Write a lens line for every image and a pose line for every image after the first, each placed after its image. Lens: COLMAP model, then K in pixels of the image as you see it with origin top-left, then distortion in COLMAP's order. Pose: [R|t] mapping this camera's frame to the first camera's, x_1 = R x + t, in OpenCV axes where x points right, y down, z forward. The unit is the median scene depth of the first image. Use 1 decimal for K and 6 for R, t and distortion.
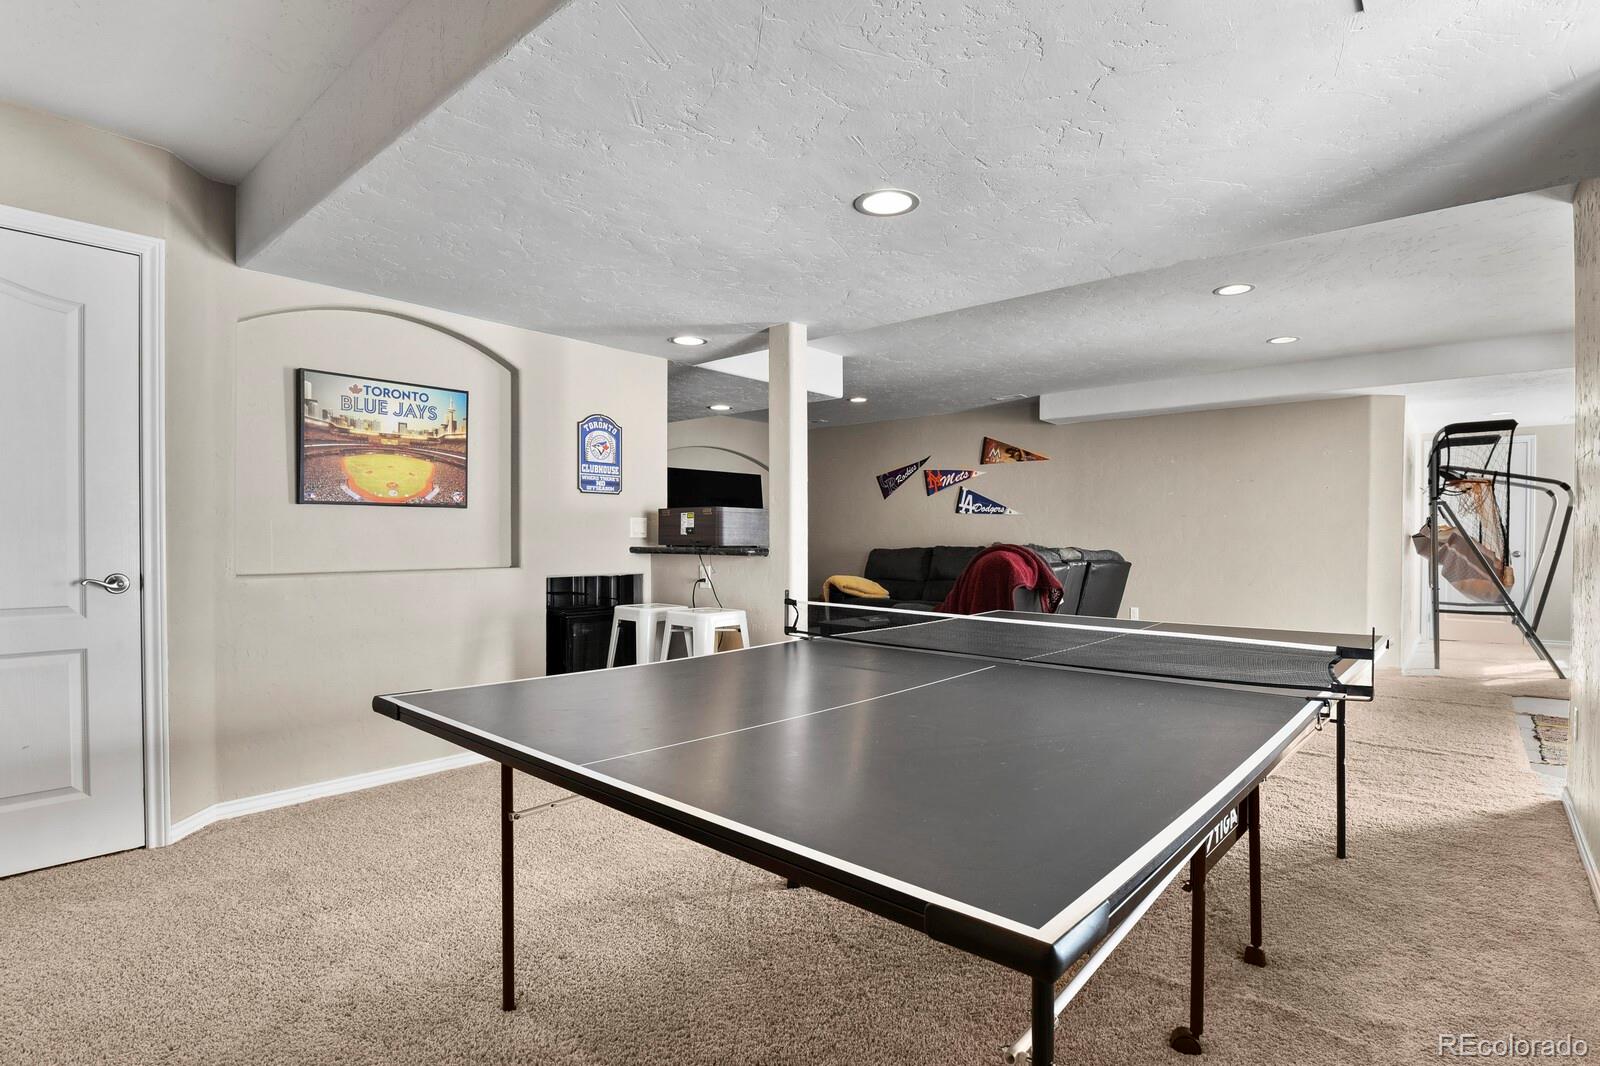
lens RADIAL K [[790.7, 0, 797.3], [0, 790.7, 540.7], [0, 0, 1]] dist [-0.015220, -0.004346]
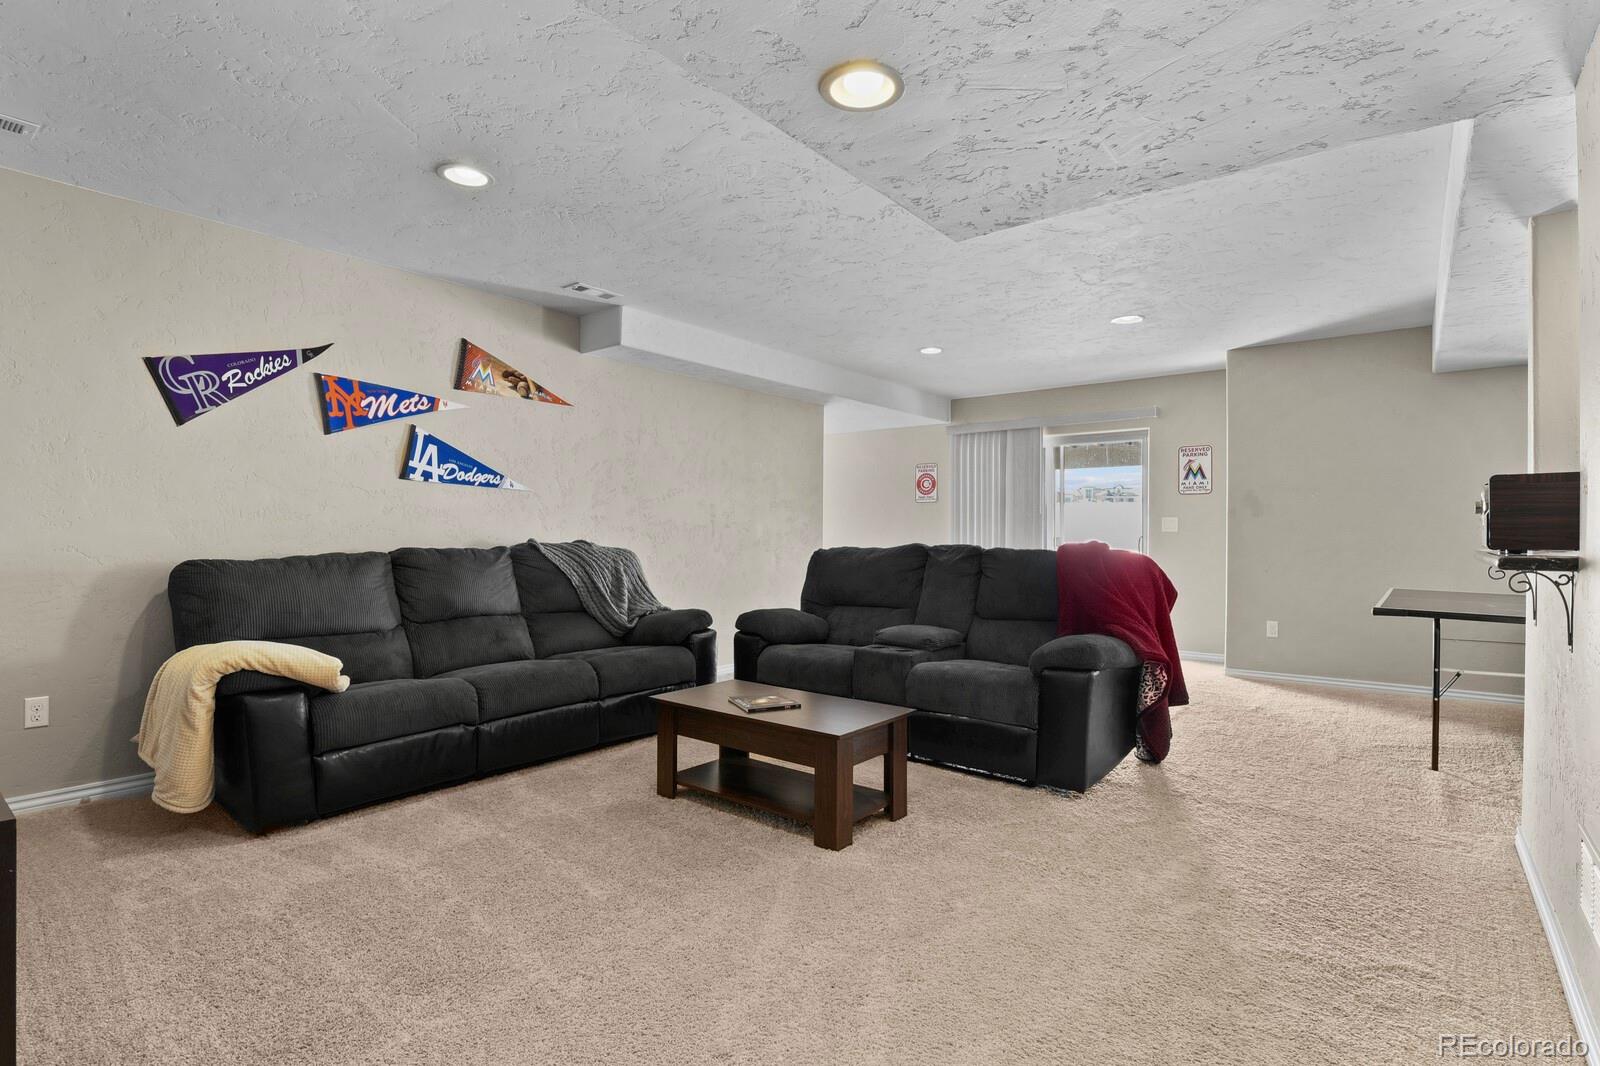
lens RADIAL K [[790.7, 0, 808.7], [0, 790.7, 534.1], [0, 0, 1]] dist [-0.015220, -0.004346]
pose [[-0.050486, -0.005769, 0.998708, -0.292502], [-0.004759, 0.999973, 0.005536, -0.005076], [-0.998713, -0.004473, -0.050512, 0.781507]]
